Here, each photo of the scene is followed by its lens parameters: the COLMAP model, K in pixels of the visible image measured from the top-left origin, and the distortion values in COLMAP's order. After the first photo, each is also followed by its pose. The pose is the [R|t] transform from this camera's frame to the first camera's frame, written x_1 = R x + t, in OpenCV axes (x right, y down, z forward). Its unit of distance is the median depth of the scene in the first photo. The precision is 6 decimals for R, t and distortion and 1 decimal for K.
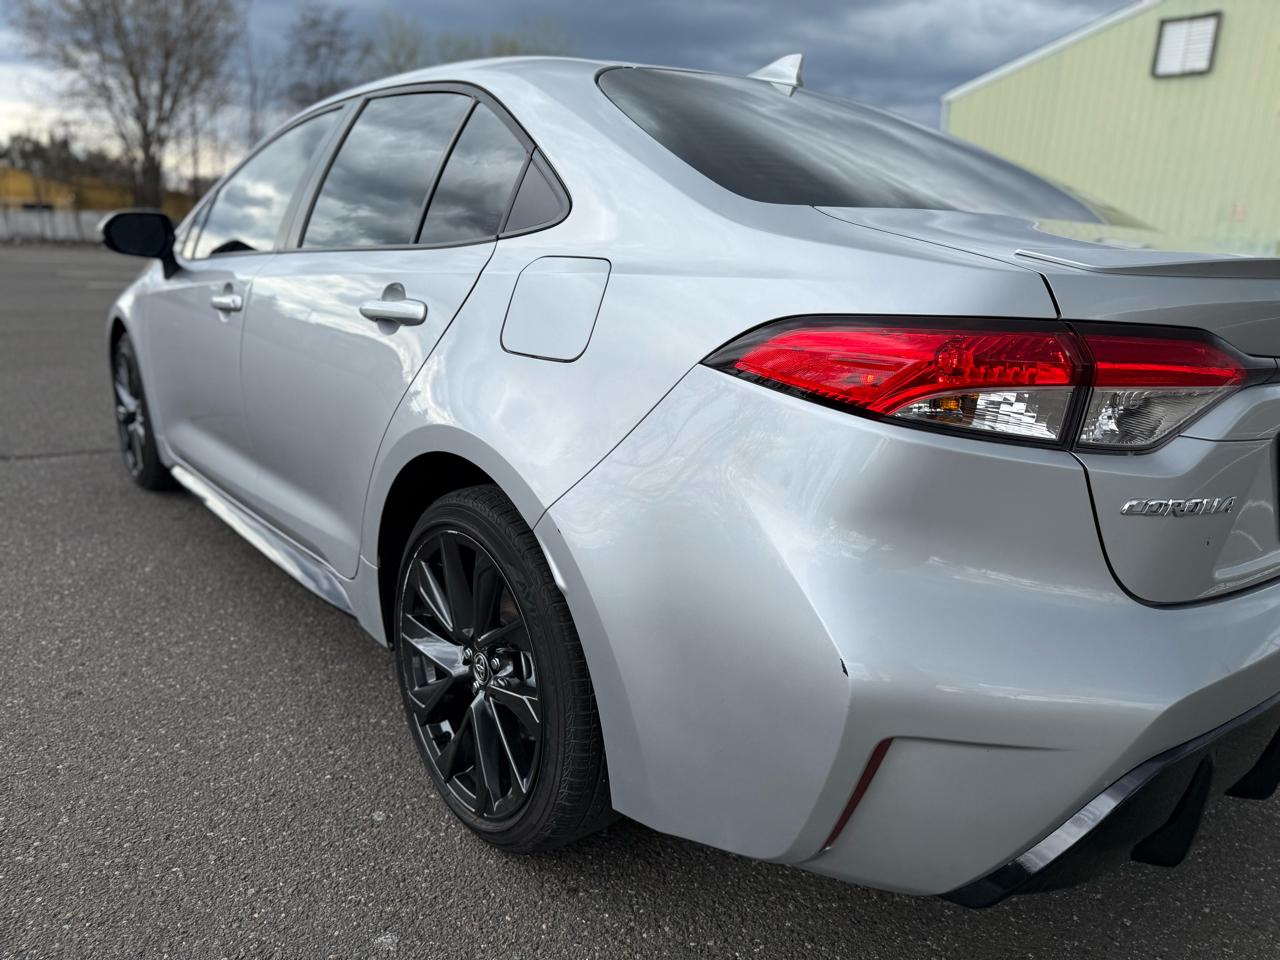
lens RADIAL K [[901.5, 0, 640.0], [0, 901.5, 480.0], [0, 0, 1]] dist [-0.006635, -0.000569]
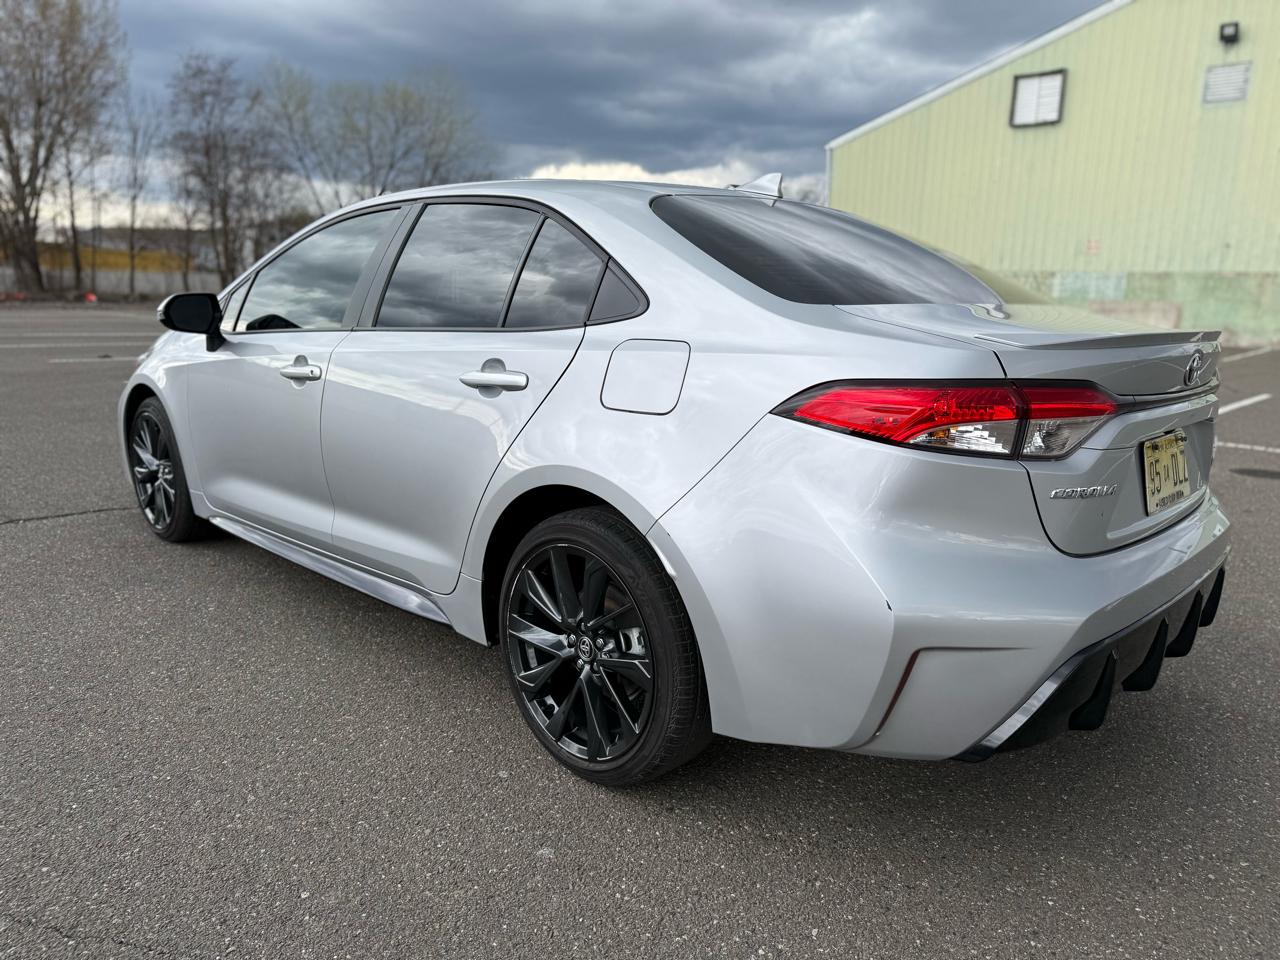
lens RADIAL K [[903.2, 0, 644.6], [0, 903.2, 481.3], [0, 0, 1]] dist [0.048581, -0.084482]
pose [[0.992031, -0.048661, 0.116215, -0.237116], [0.053251, 0.997906, -0.036719, 0.018958], [-0.114185, 0.042615, 0.992545, -0.336793]]
